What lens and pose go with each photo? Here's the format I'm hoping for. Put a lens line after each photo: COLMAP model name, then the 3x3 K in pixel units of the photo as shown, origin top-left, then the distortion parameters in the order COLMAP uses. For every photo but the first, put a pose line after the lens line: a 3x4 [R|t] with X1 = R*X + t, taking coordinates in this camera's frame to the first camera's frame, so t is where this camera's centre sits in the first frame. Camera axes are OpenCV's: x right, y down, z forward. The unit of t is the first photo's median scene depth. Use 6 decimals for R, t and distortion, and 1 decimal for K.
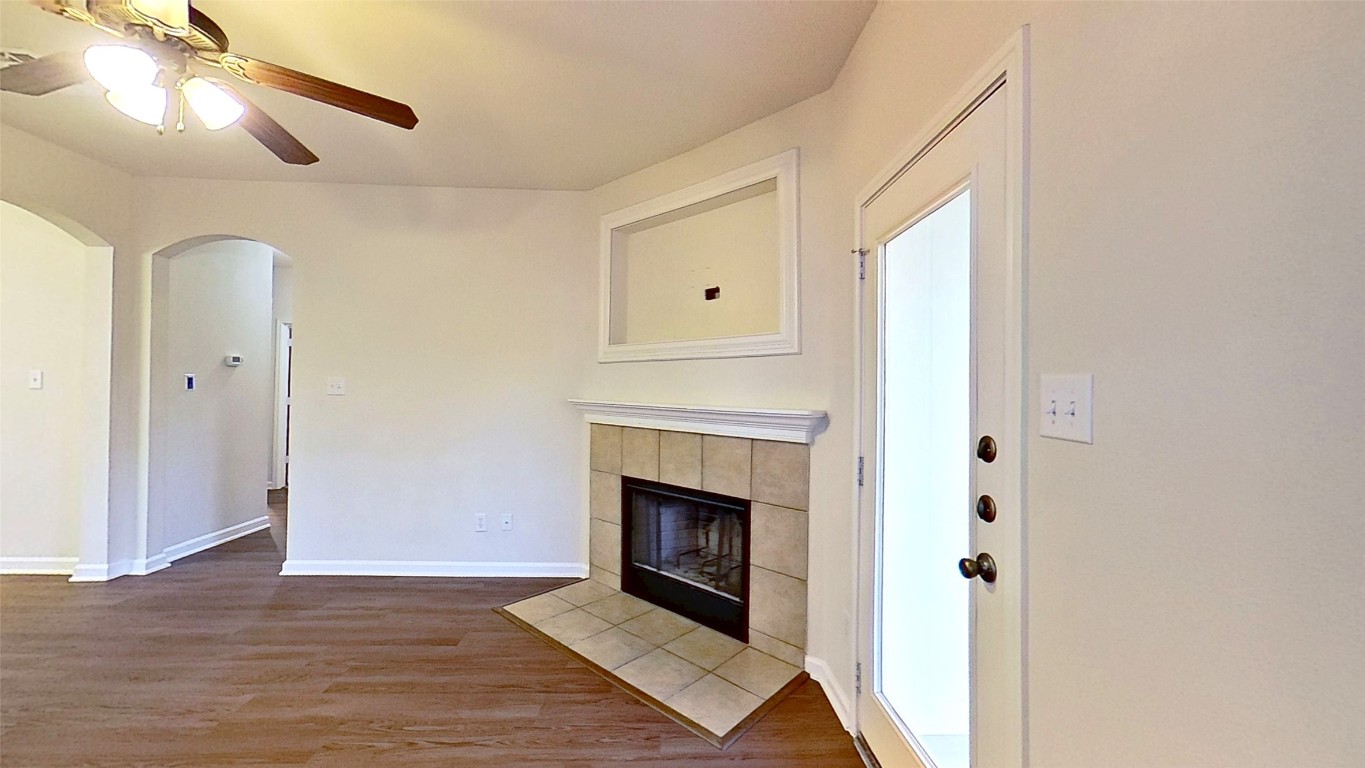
lens RADIAL K [[490.8, 0, 676.0], [0, 490.8, 384.0], [0, 0, 1]] dist [-0.000667, -0.000083]
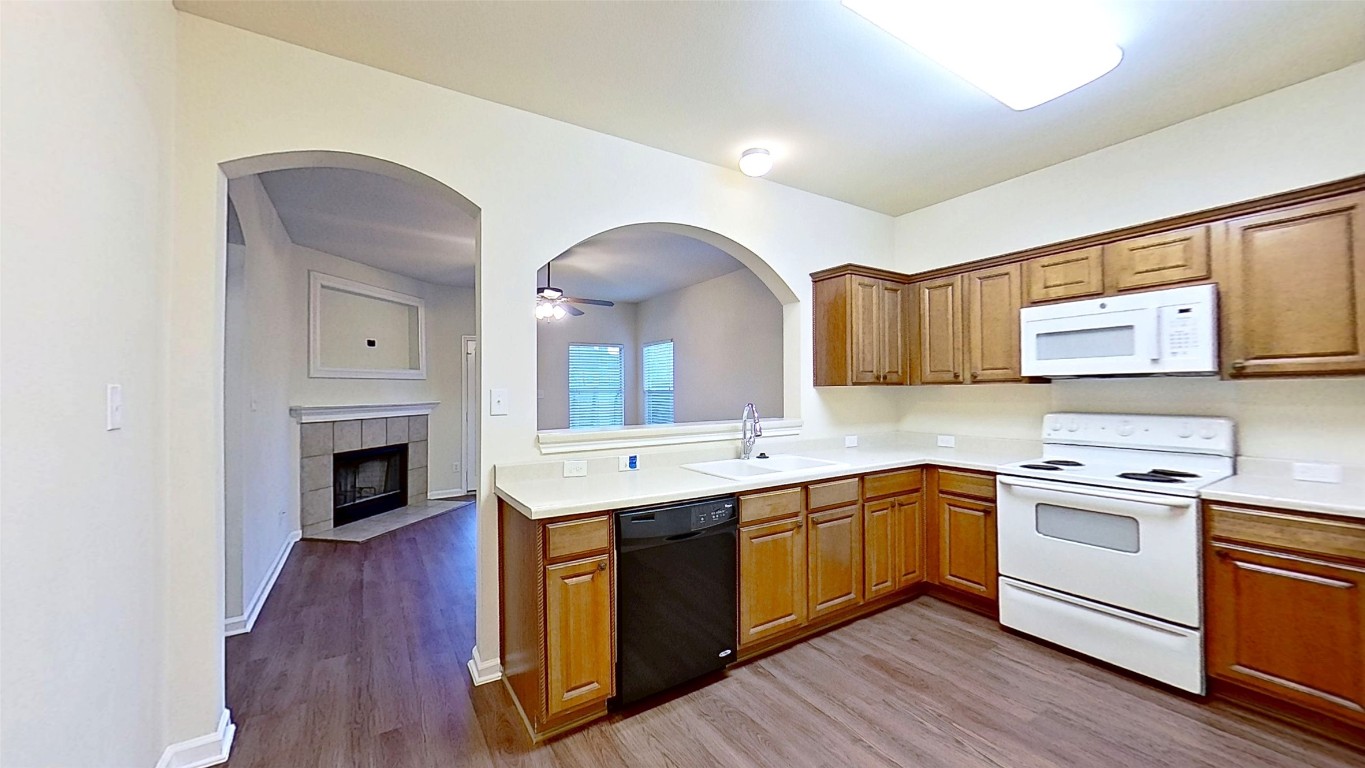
lens RADIAL K [[490.8, 0, 676.0], [0, 490.8, 384.0], [0, 0, 1]] dist [-0.000667, -0.000083]
pose [[-0.468867, -0.007254, 0.883239, -2.247677], [-0.012153, 0.999925, 0.001761, -0.051664], [-0.883185, -0.009909, -0.468920, 0.890947]]
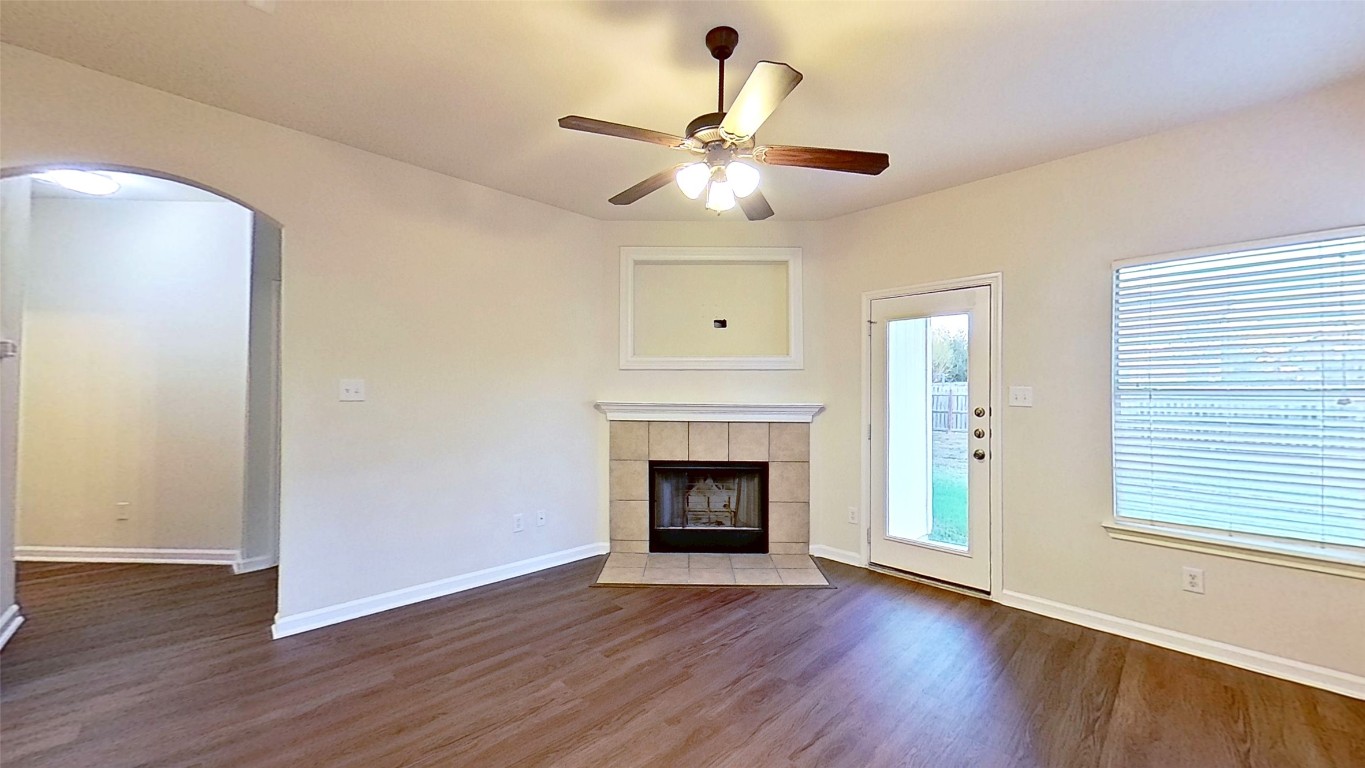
lens RADIAL K [[490.8, 0, 676.0], [0, 490.8, 384.0], [0, 0, 1]] dist [-0.000667, -0.000083]
pose [[0.751381, -0.004181, 0.659855, -1.015334], [-0.001542, 0.999966, 0.008092, -0.021228], [-0.659867, -0.007098, 0.751349, 0.017889]]
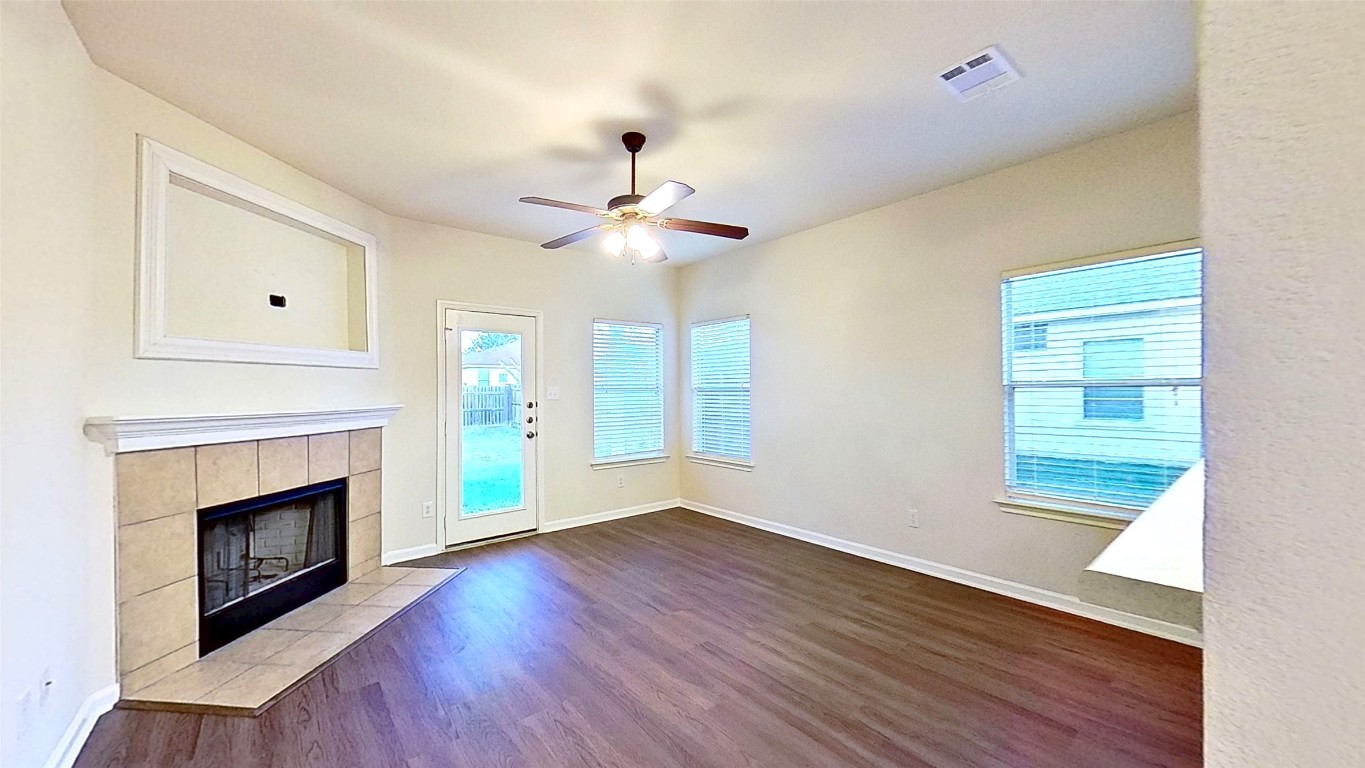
lens RADIAL K [[490.6, 0, 680.5], [0, 490.6, 387.6], [0, 0, 1]] dist [-0.007429, -0.000123]
pose [[-0.582486, -0.014703, 0.812707, -1.336480], [-0.015108, 0.999860, 0.007261, -0.024102], [-0.812700, -0.008049, -0.582627, 0.954139]]
